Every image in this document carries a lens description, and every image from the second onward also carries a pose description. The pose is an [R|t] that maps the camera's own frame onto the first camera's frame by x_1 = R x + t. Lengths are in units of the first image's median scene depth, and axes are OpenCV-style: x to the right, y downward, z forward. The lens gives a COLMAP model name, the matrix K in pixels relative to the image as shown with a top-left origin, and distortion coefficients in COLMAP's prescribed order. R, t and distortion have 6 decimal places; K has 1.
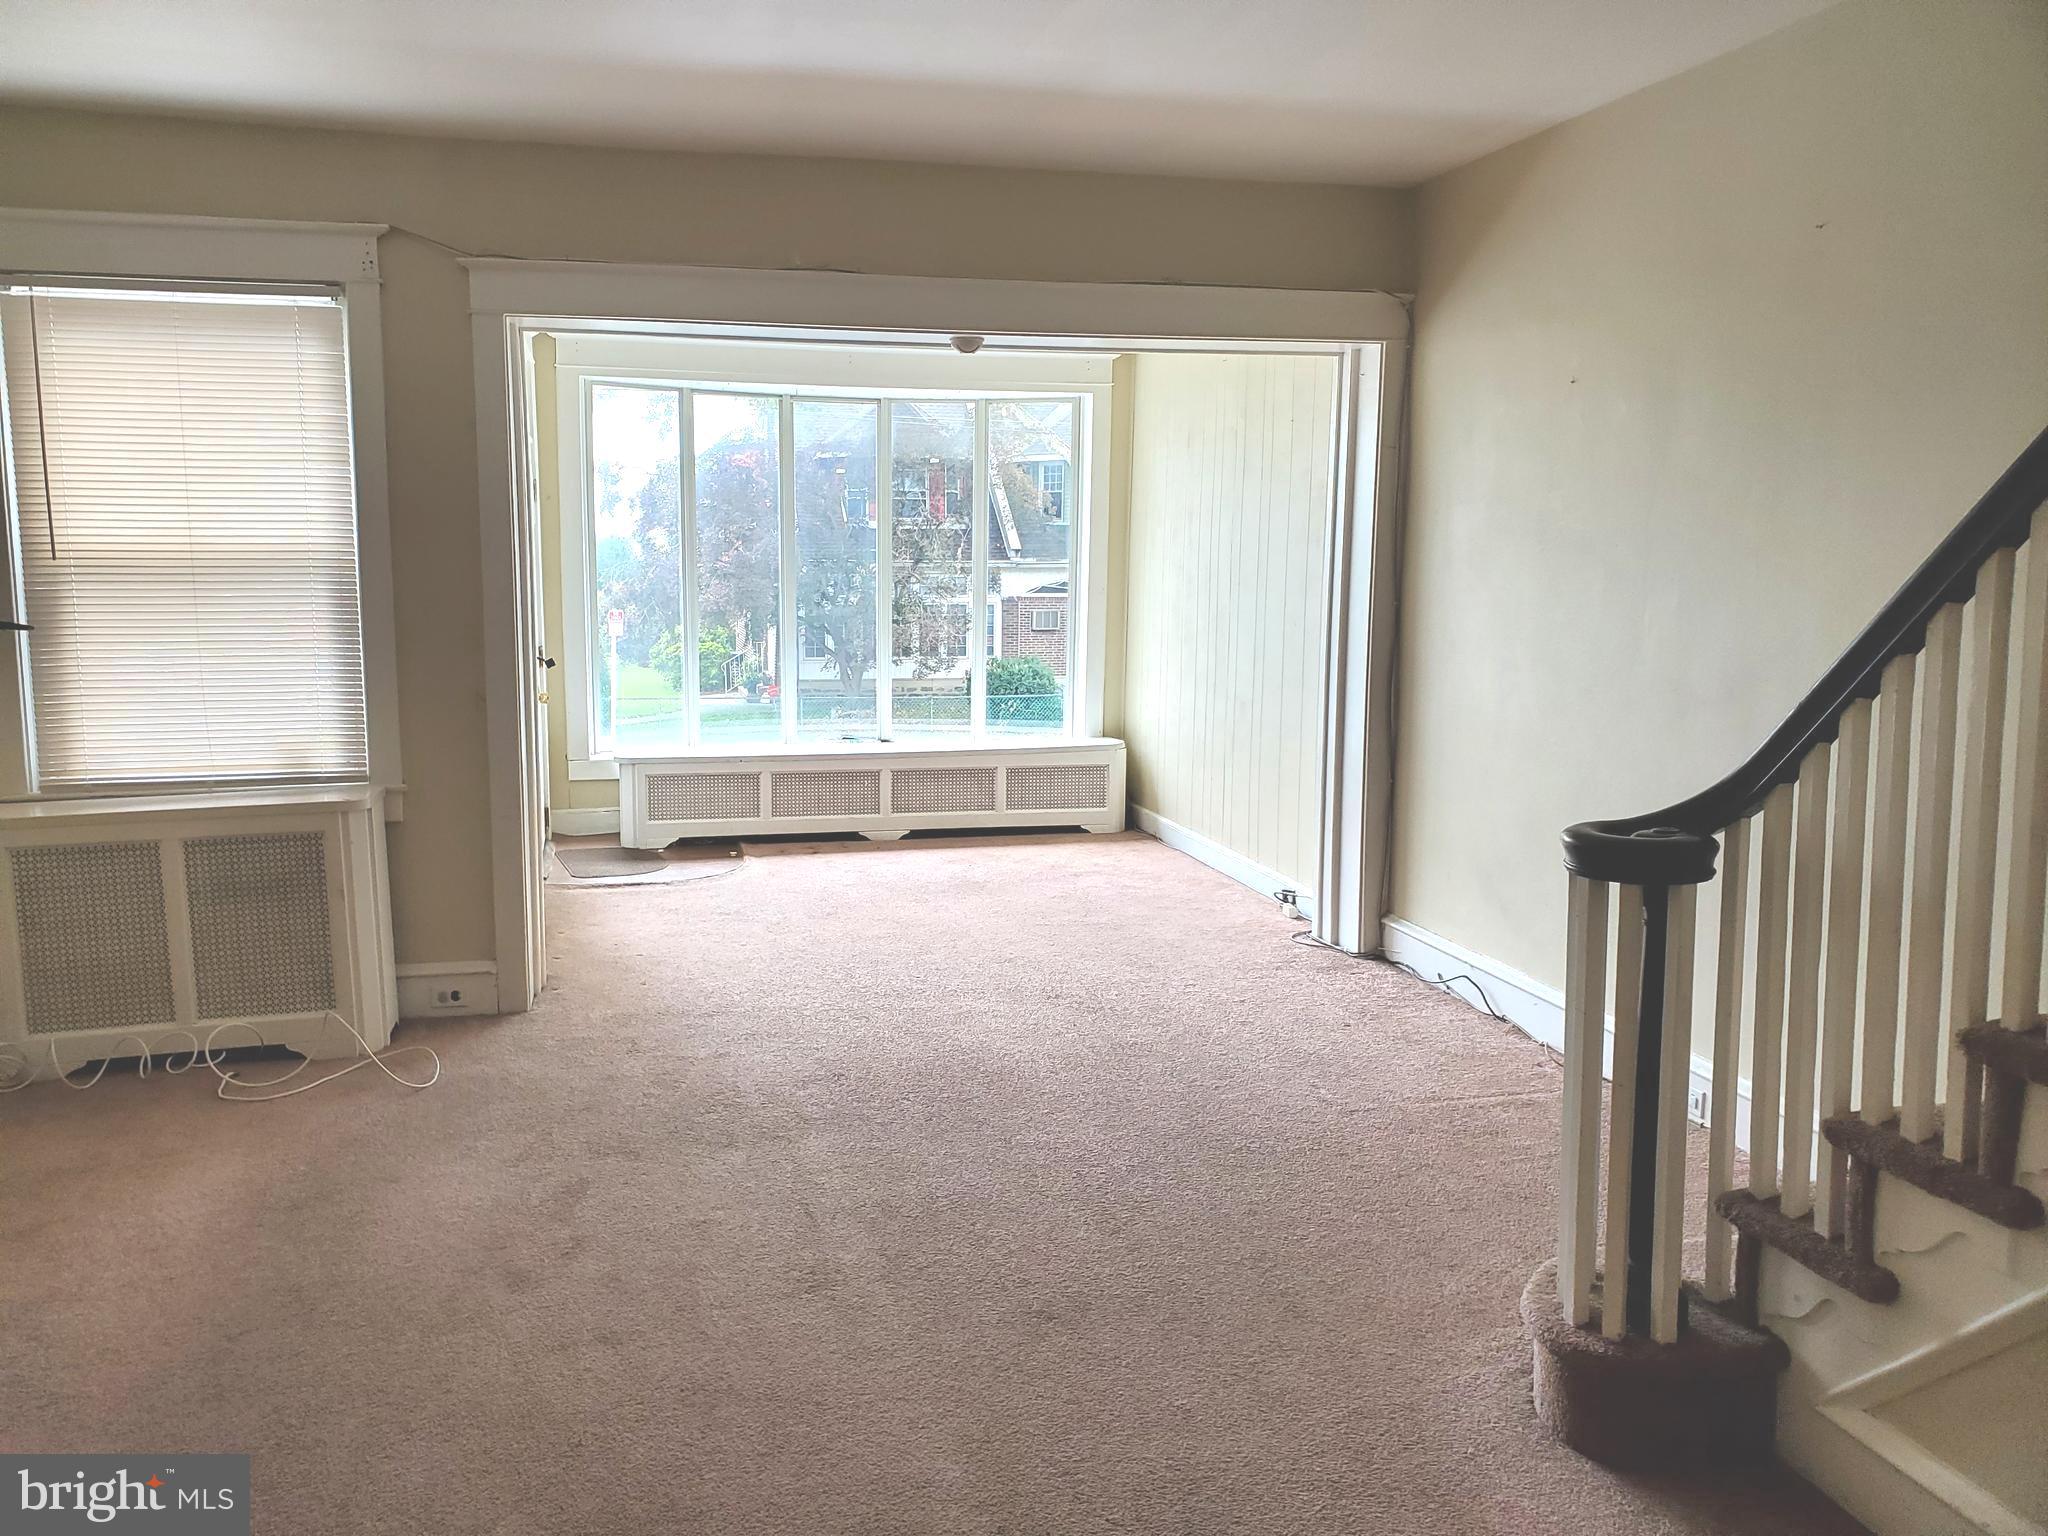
lens RADIAL K [[1575.1, 0, 1024.1], [0, 1575.1, 757.9], [0, 0, 1]] dist [0.009121, 0.006372]
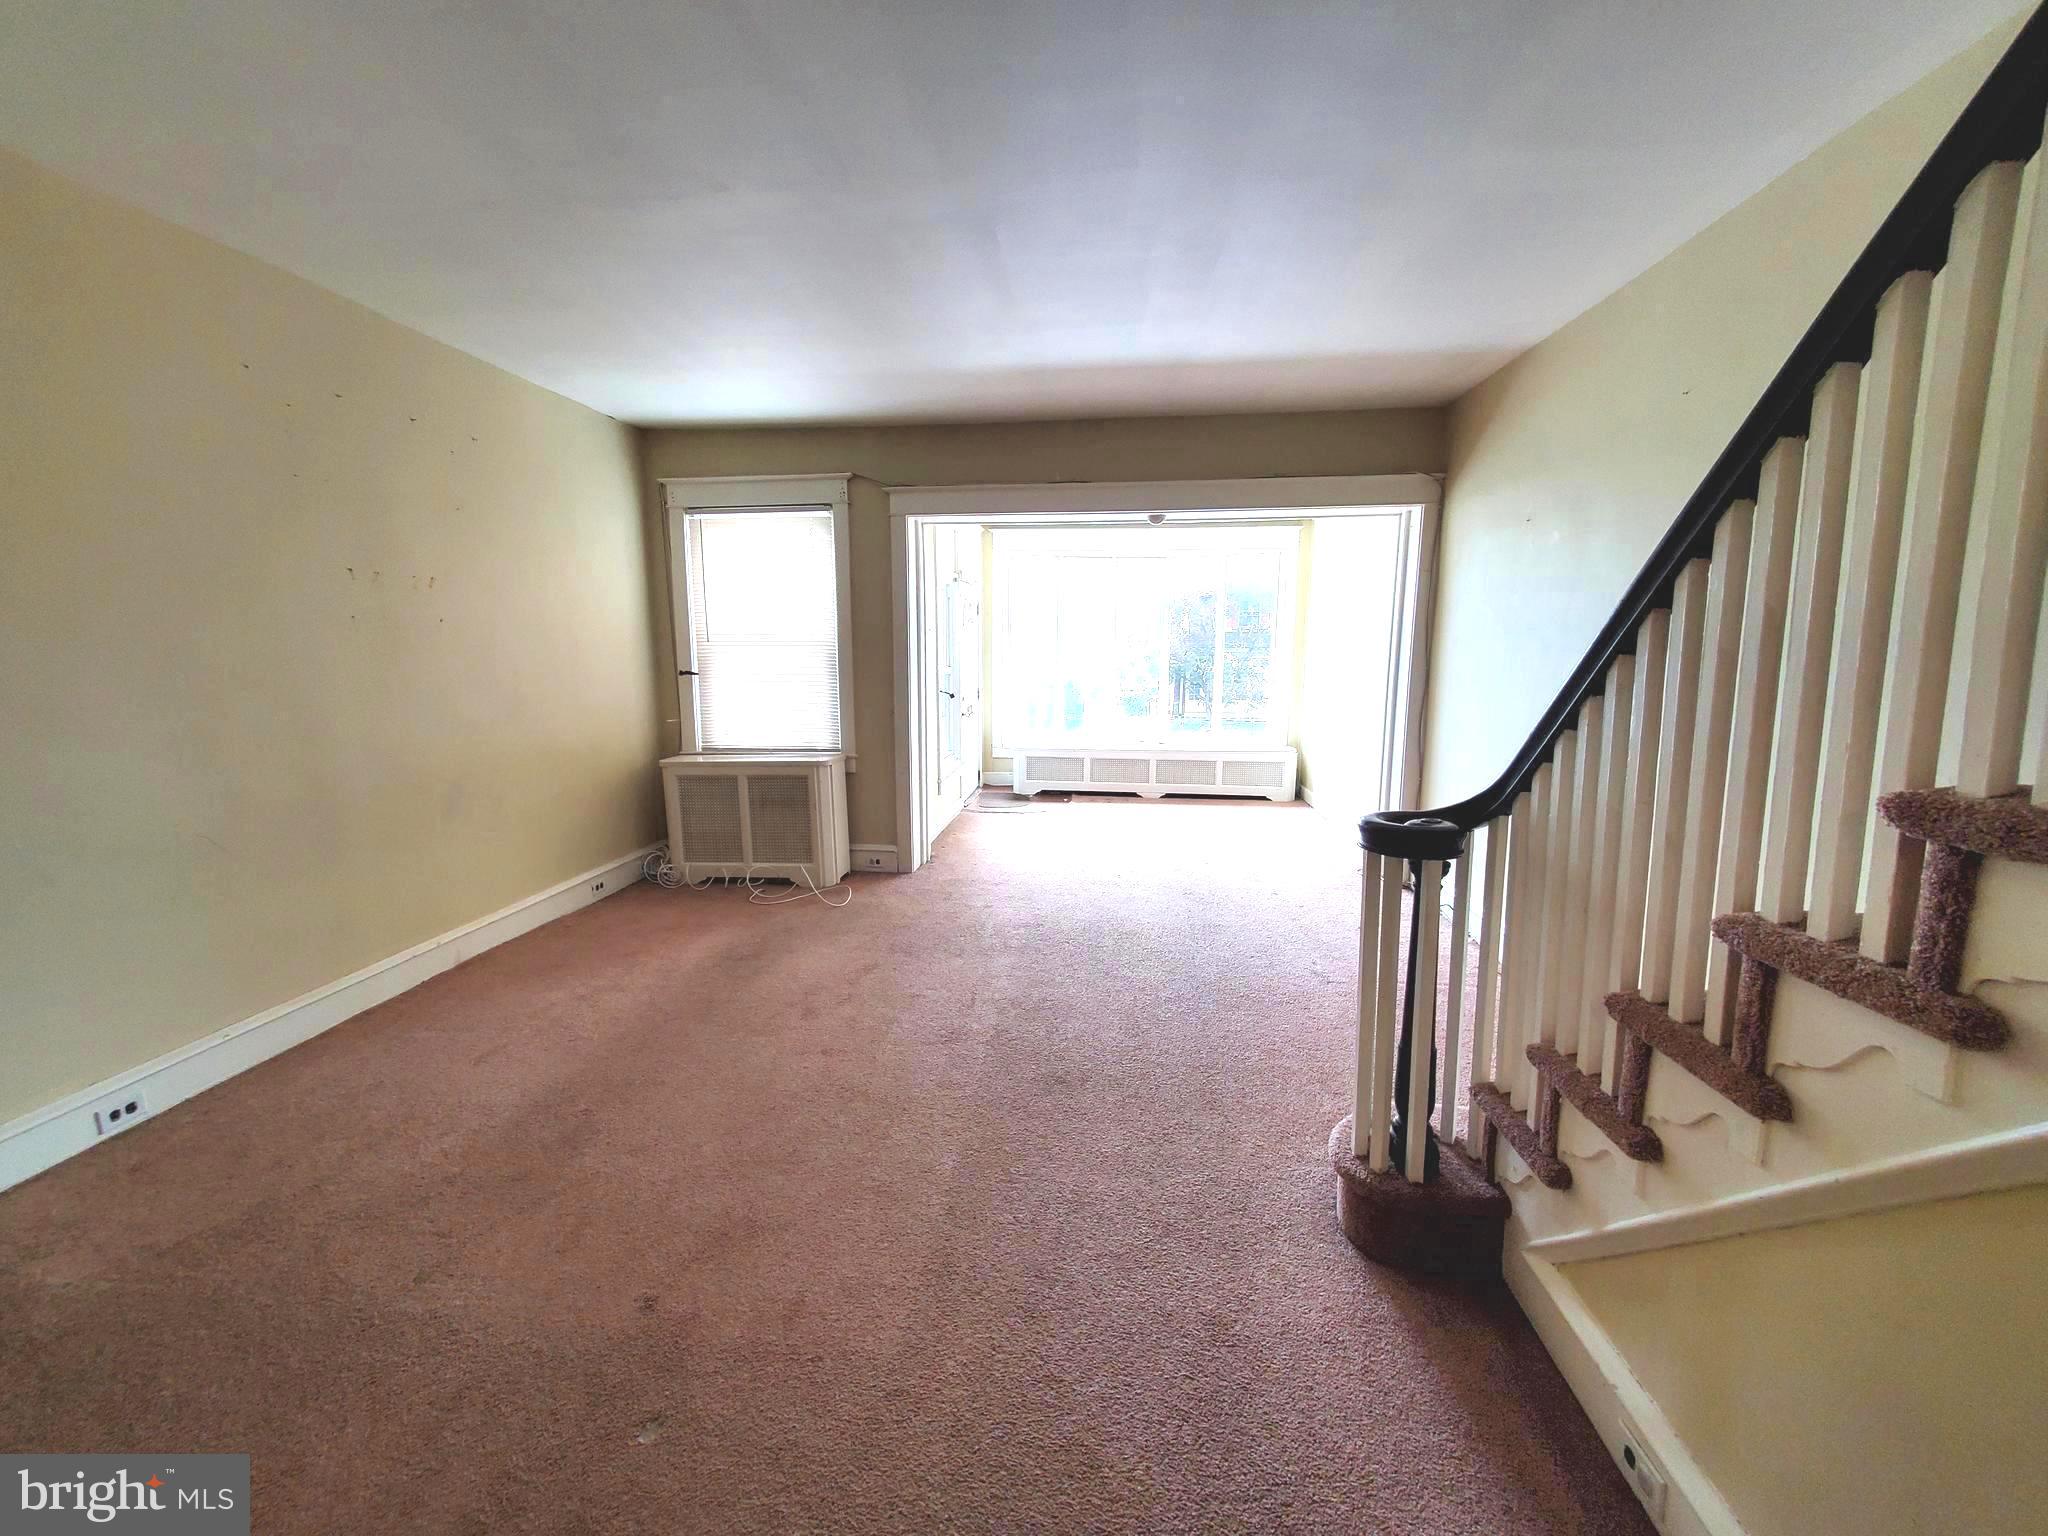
lens RADIAL K [[814.7, 0, 1023.6], [0, 814.7, 761.5], [0, 0, 1]] dist [0.004388, 0.000324]
pose [[0.940814, 0.046333, -0.335742, 0.163209], [-0.042443, 0.998920, 0.018919, -0.002897], [0.336256, -0.003549, 0.941764, 0.102668]]
